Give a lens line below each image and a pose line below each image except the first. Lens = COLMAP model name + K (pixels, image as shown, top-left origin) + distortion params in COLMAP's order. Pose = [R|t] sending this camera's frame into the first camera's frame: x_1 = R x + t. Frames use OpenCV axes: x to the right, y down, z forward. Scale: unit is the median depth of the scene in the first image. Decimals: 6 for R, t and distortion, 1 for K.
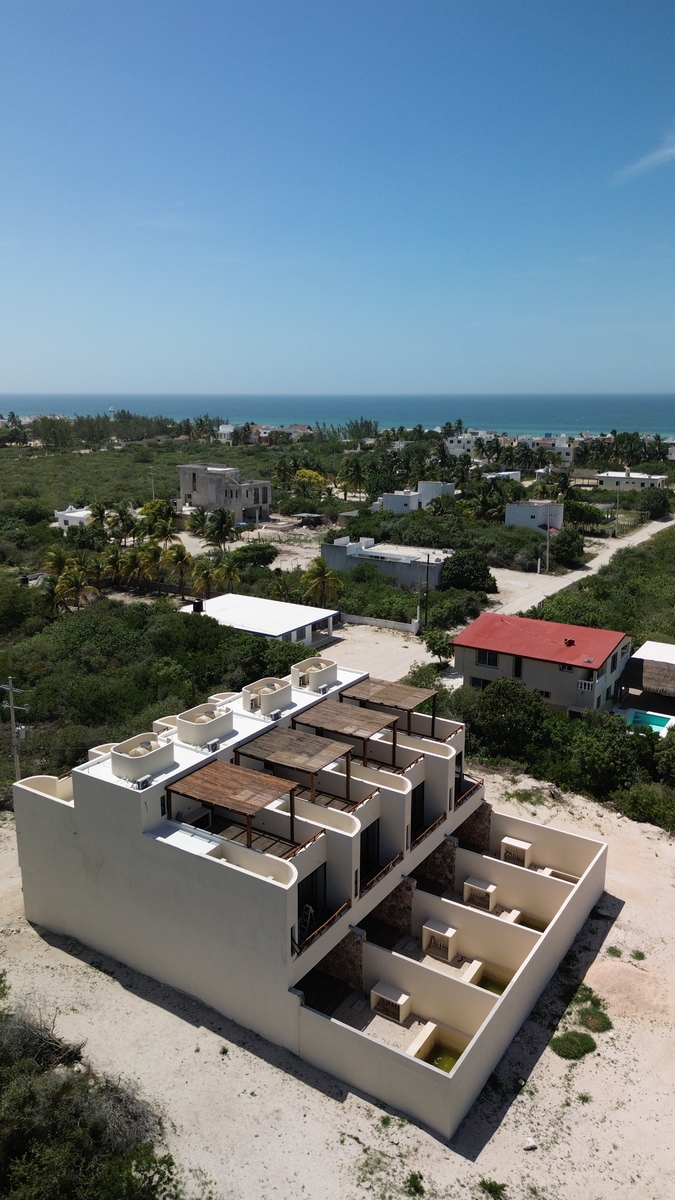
lens RADIAL K [[852.2, 0, 336.7], [0, 852.2, 571.1], [0, 0, 1]] dist [0.078590, -0.079061]
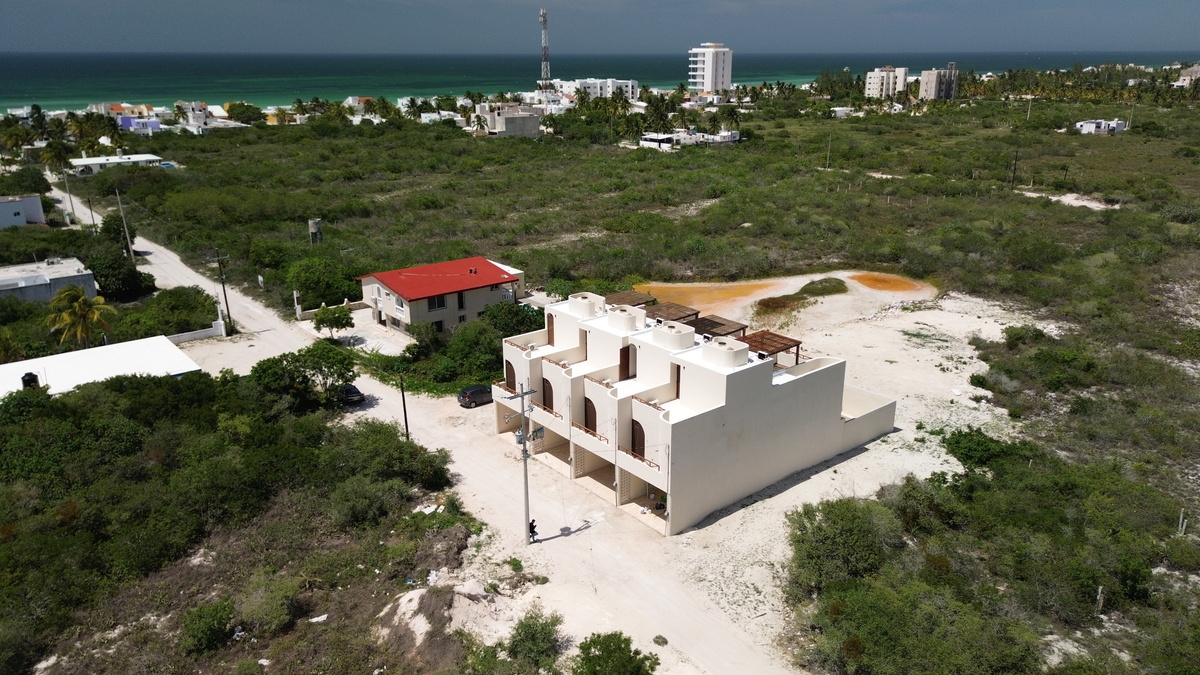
lens RADIAL K [[850.5, 0, 612.5], [0, 850.5, 334.5], [0, 0, 1]] dist [0.079151, -0.056281]
pose [[0.276624, -0.300220, 0.912878, -0.803469], [0.196543, 0.947542, 0.252062, -0.098928], [-0.940665, 0.109694, 0.321119, 0.397442]]
